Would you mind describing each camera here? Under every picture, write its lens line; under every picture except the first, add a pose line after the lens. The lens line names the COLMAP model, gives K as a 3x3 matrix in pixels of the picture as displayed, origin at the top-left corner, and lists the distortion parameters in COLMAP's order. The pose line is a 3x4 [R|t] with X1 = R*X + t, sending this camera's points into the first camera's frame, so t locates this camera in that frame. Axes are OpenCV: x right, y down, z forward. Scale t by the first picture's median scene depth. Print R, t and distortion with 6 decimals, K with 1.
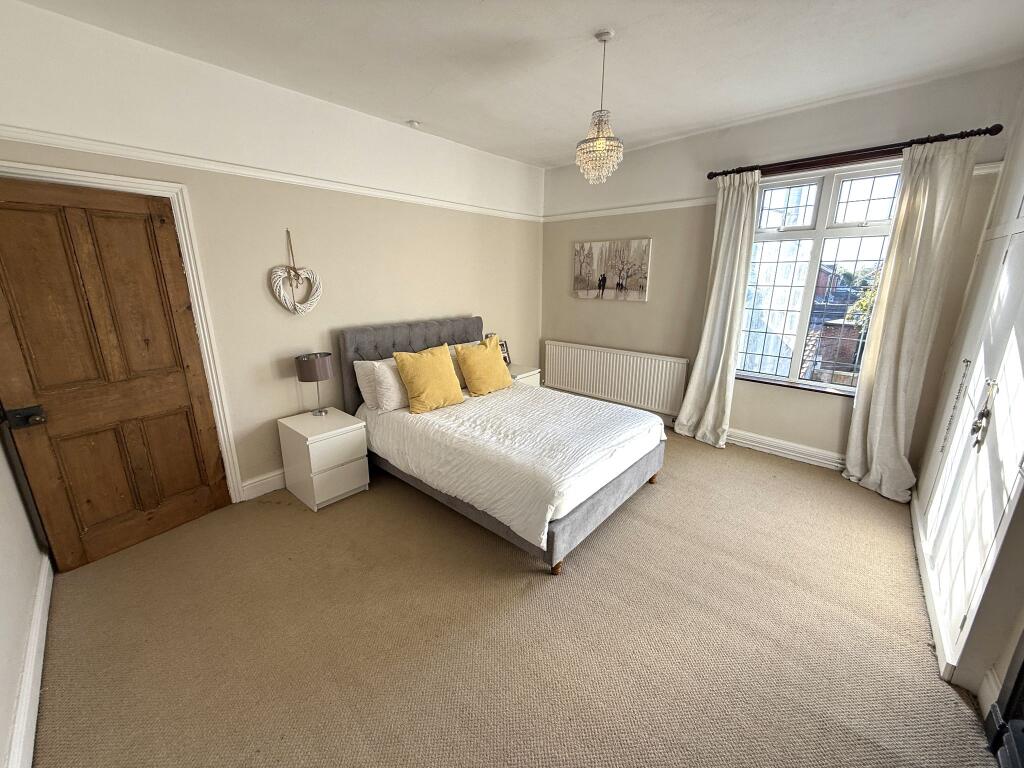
lens RADIAL K [[406.4, 0, 508.2], [0, 406.4, 384.5], [0, 0, 1]] dist [-0.000795, 0.000128]
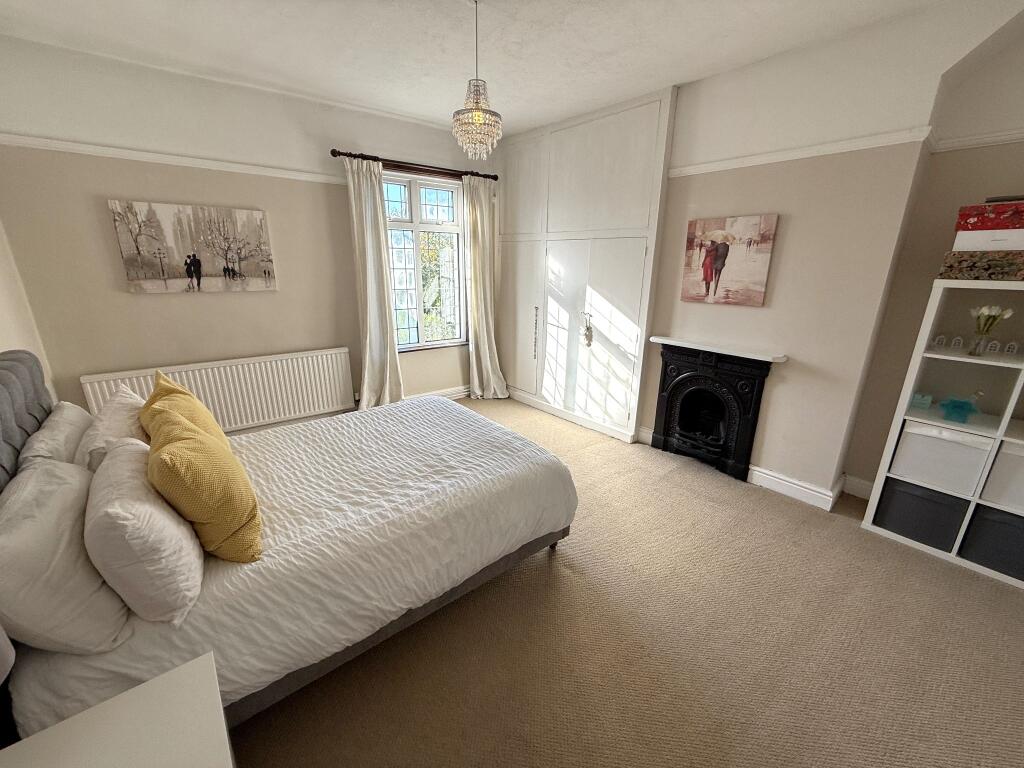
lens RADIAL K [[406.4, 0, 508.2], [0, 406.4, 384.5], [0, 0, 1]] dist [-0.000795, 0.000128]
pose [[0.150255, -0.281580, 0.947700, -0.478176], [0.245977, 0.939087, 0.240022, -0.128034], [-0.957559, 0.197047, 0.210365, 0.498421]]
